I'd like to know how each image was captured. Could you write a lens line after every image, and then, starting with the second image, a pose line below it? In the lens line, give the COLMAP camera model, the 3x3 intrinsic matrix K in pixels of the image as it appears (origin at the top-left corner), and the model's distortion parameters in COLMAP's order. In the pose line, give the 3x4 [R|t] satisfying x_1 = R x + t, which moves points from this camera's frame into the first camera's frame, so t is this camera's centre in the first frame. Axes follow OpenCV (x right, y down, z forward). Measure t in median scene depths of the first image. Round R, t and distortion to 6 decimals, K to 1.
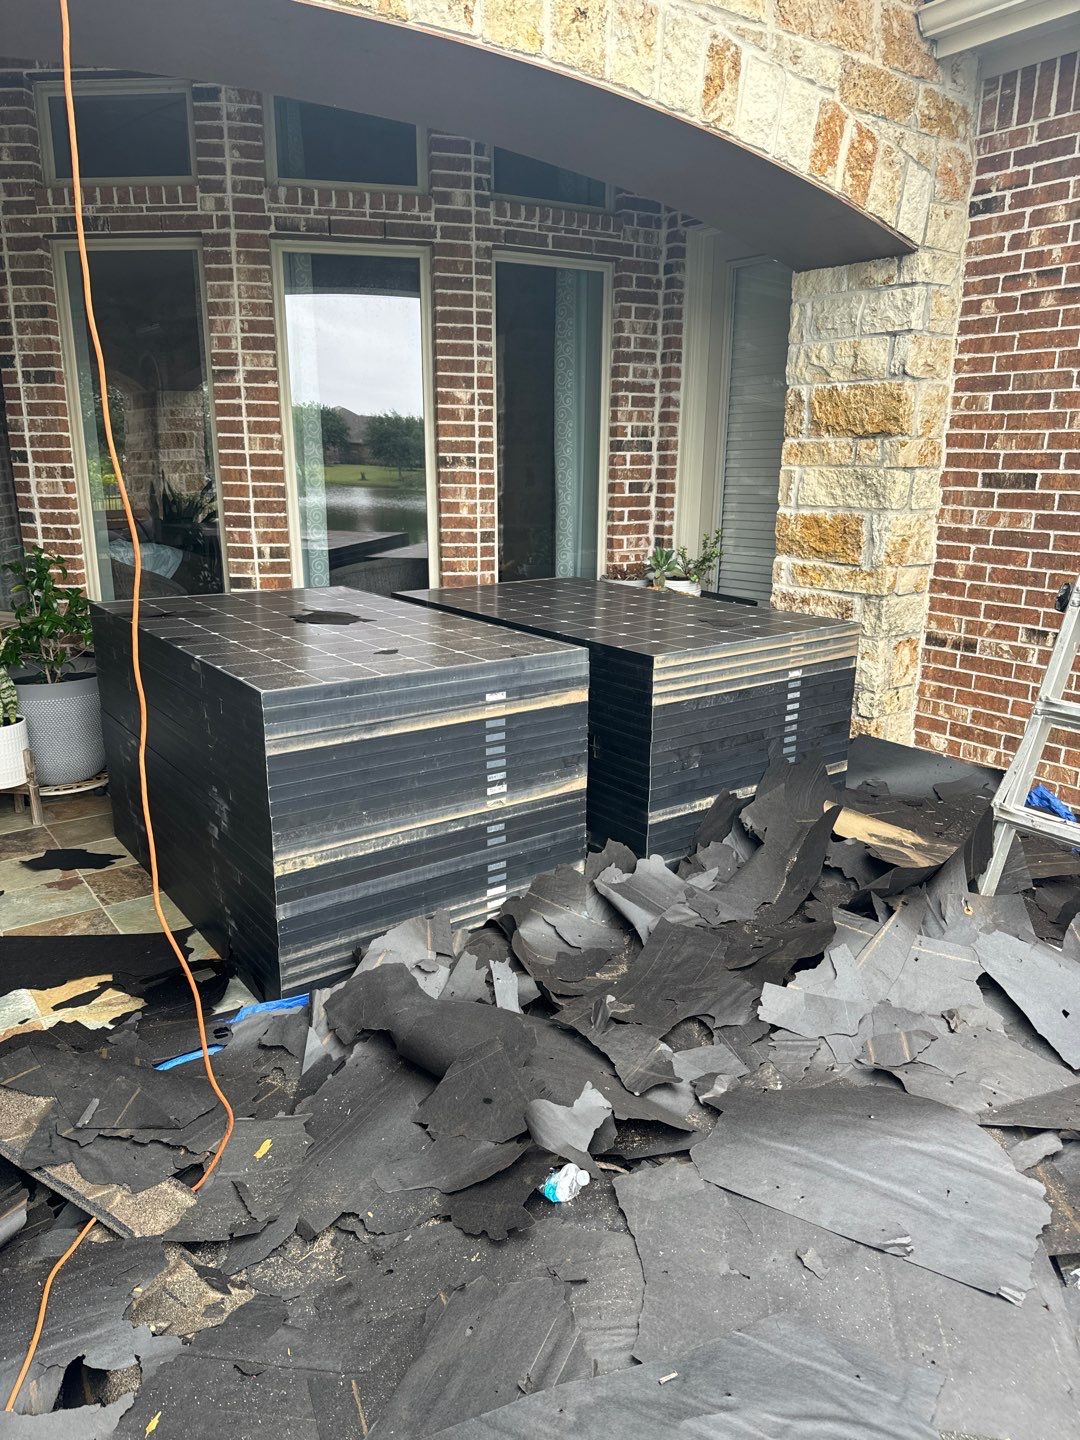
lens RADIAL K [[1015.7, 0, 532.1], [0, 1015.7, 731.4], [0, 0, 1]] dist [0.021505, -0.008771]
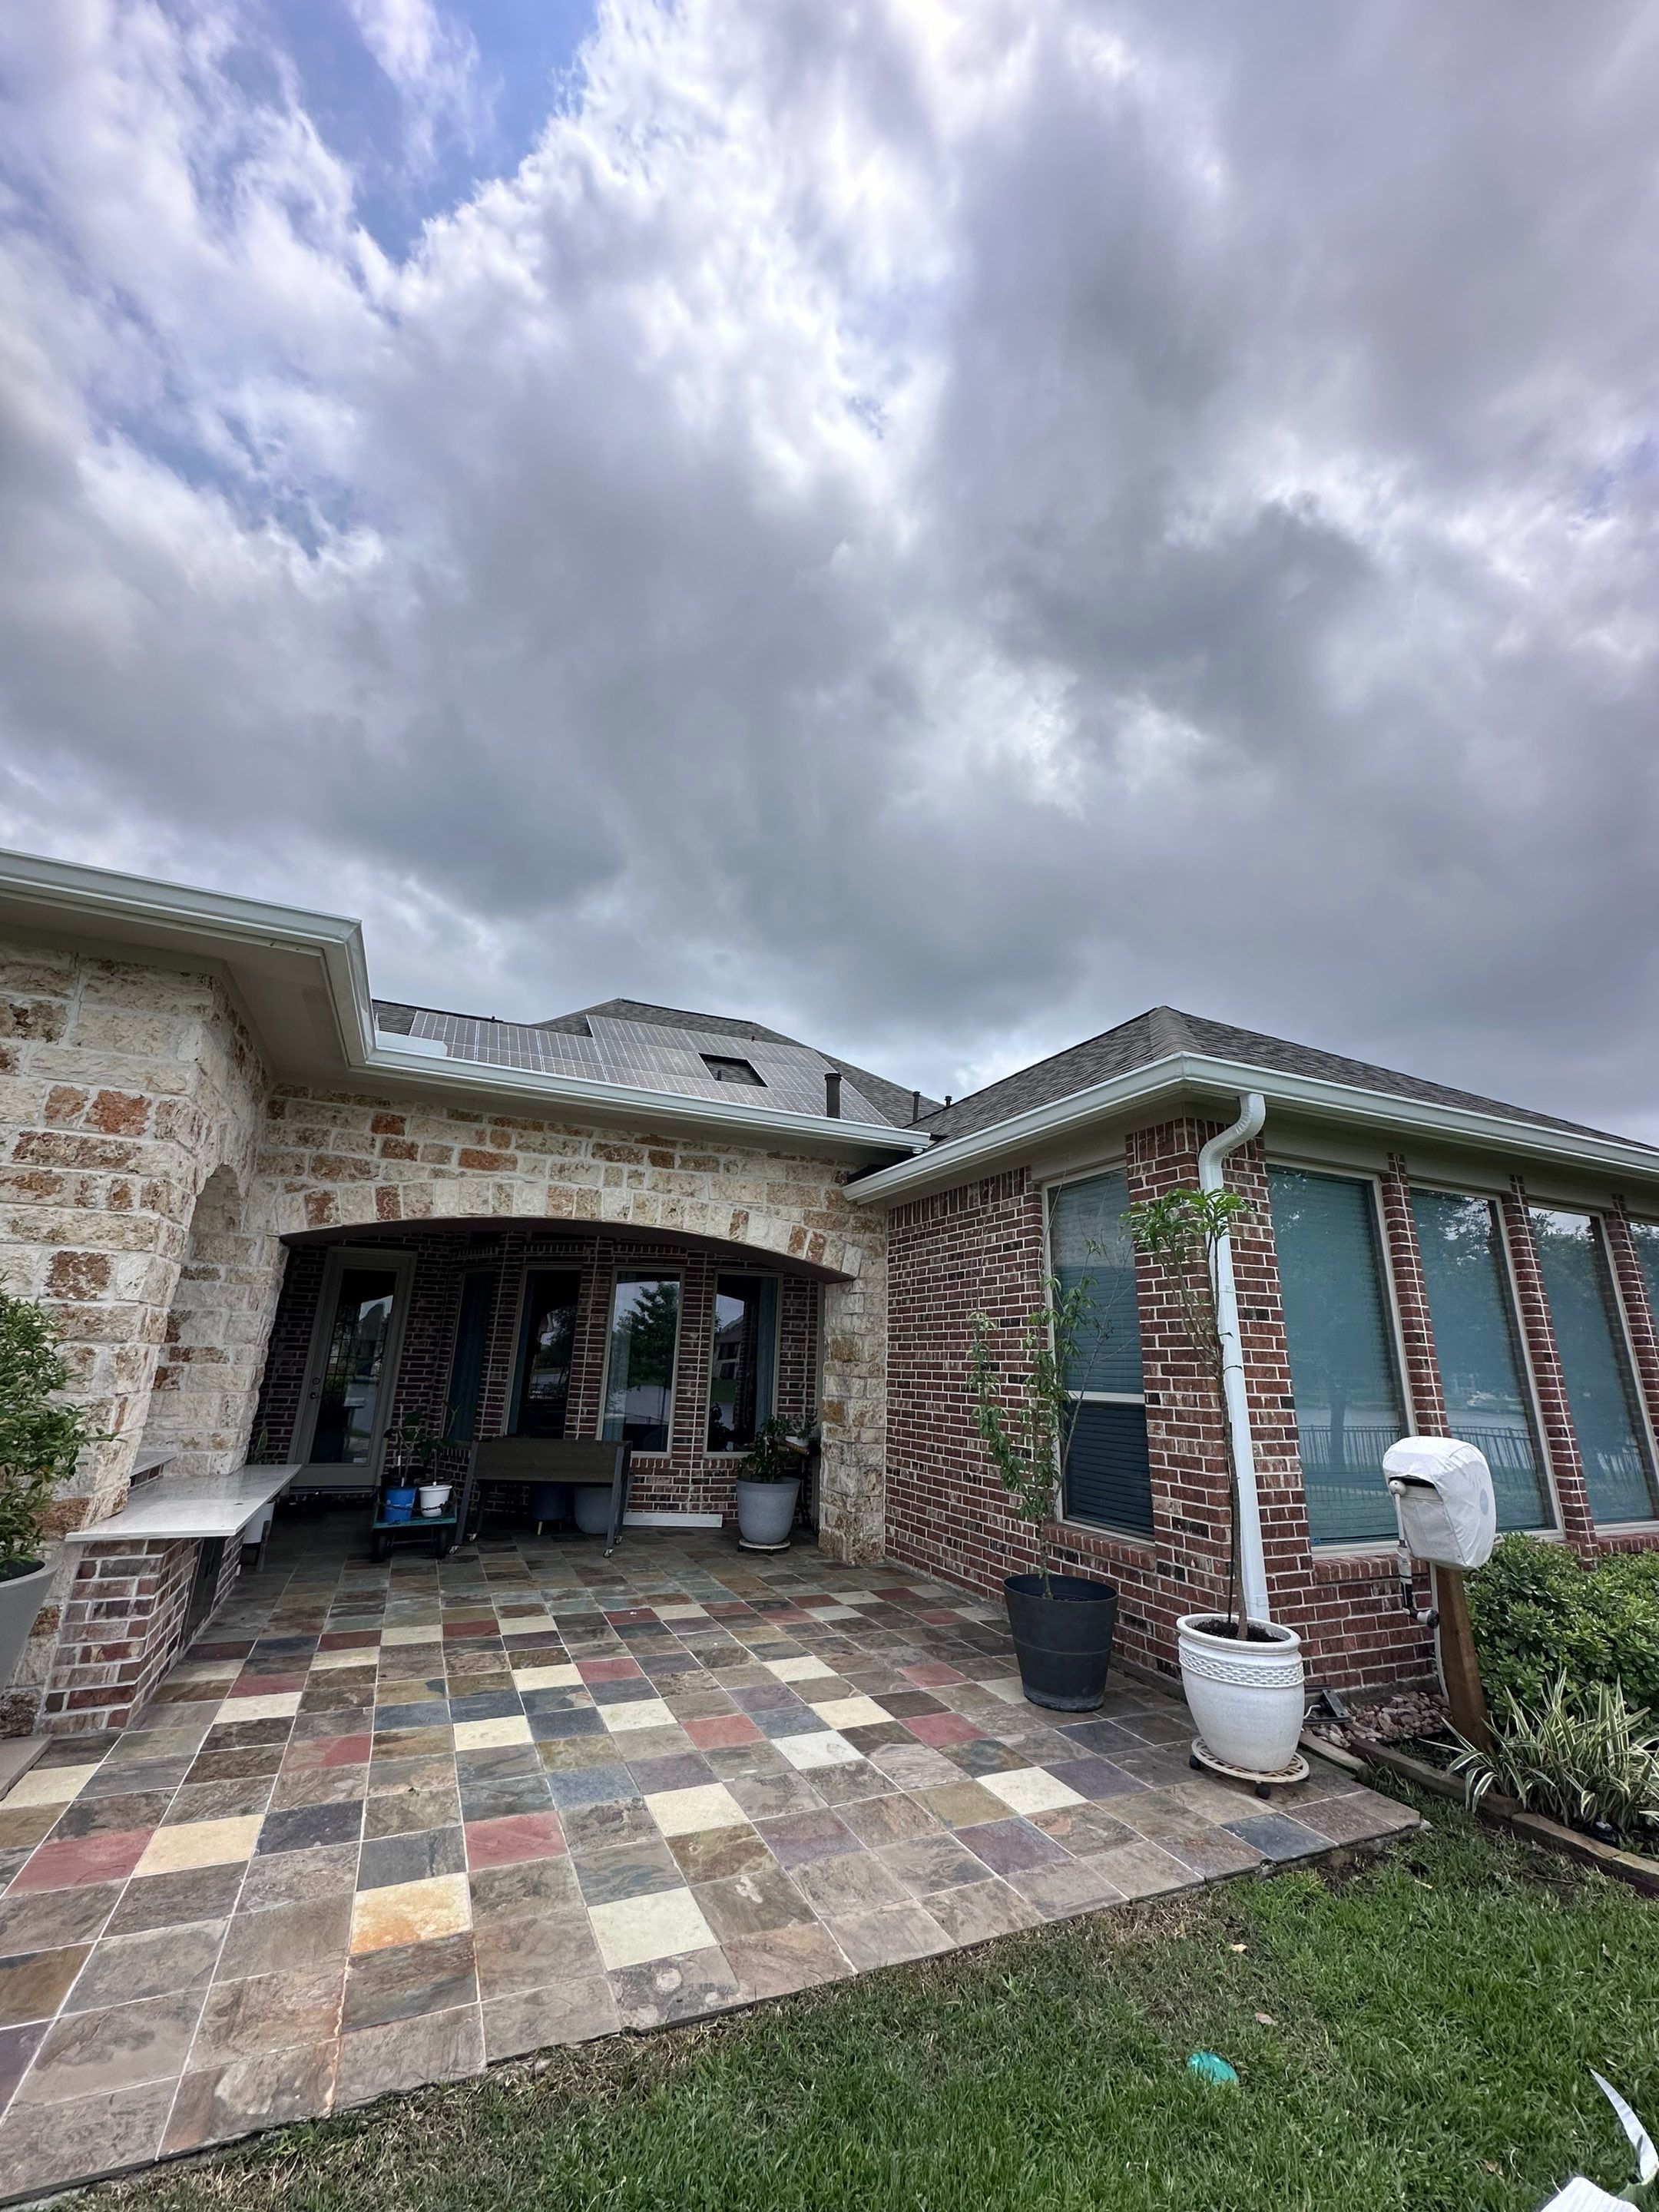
lens RADIAL K [[883.6, 0, 814.6], [0, 883.6, 1117.9], [0, 0, 1]] dist [0.000794, 0.000496]
pose [[0.975075, -0.034773, -0.219135, 0.660614], [-0.083149, 0.858400, -0.506198, 0.194094], [0.205707, 0.511802, 0.834113, -0.740326]]
